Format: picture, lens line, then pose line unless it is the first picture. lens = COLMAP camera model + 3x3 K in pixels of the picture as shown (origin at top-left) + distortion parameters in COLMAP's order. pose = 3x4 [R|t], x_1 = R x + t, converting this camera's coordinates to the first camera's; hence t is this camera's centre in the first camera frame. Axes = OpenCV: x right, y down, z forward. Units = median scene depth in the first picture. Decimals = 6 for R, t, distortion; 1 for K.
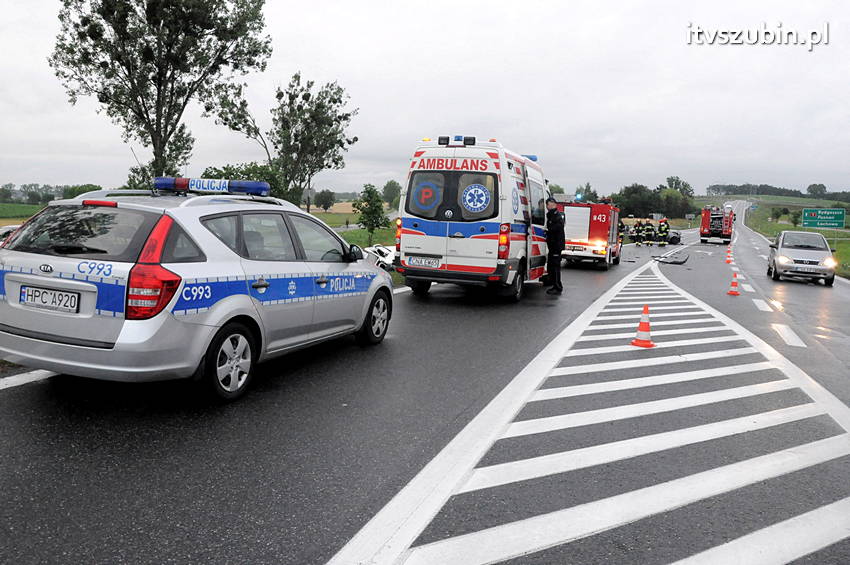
lens RADIAL K [[667.0, 0, 427.1], [0, 667.0, 284.7], [0, 0, 1]] dist [-0.154380, 0.128137]
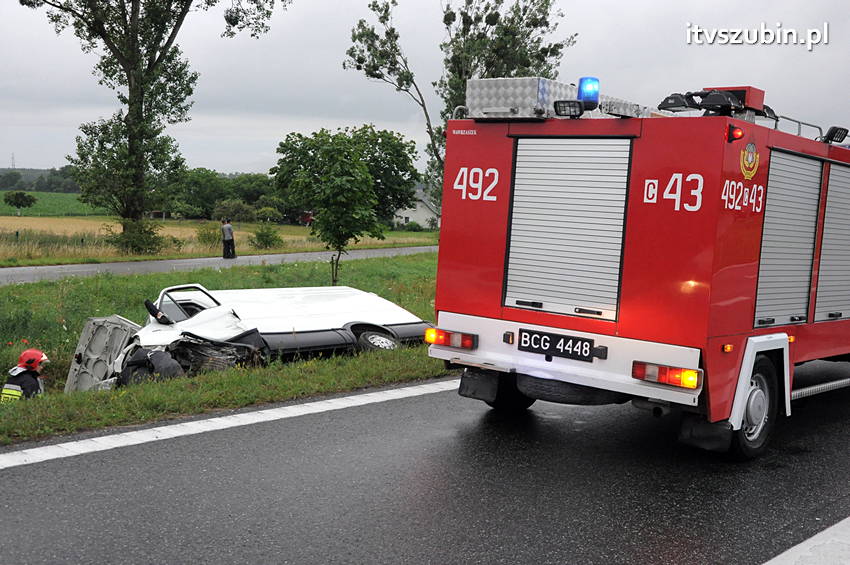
lens RADIAL K [[977.5, 0, 423.9], [0, 977.5, 304.2], [0, 0, 1]] dist [0.079944, 0.000000]
pose [[0.948260, 0.032052, -0.315873, 0.061919], [-0.037647, 0.999223, -0.011625, -0.013935], [0.315256, 0.022915, 0.948730, 0.156252]]
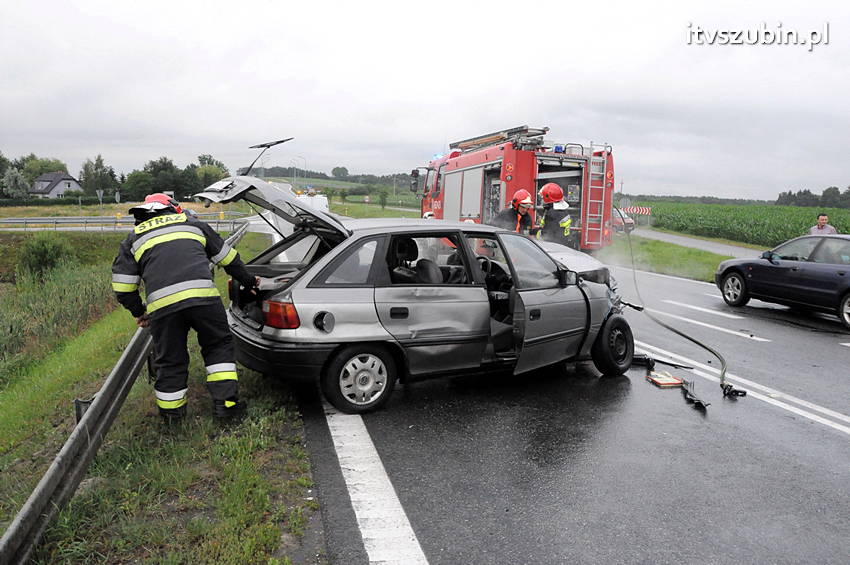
lens RADIAL K [[667.0, 0, 425.2], [0, 667.0, 293.8], [0, 0, 1]] dist [-0.154380, 0.128137]
pose [[0.773993, -0.086226, 0.627296, 0.144624], [0.062809, 0.996254, 0.059443, -0.046074], [-0.630071, -0.006609, 0.776509, 0.490679]]
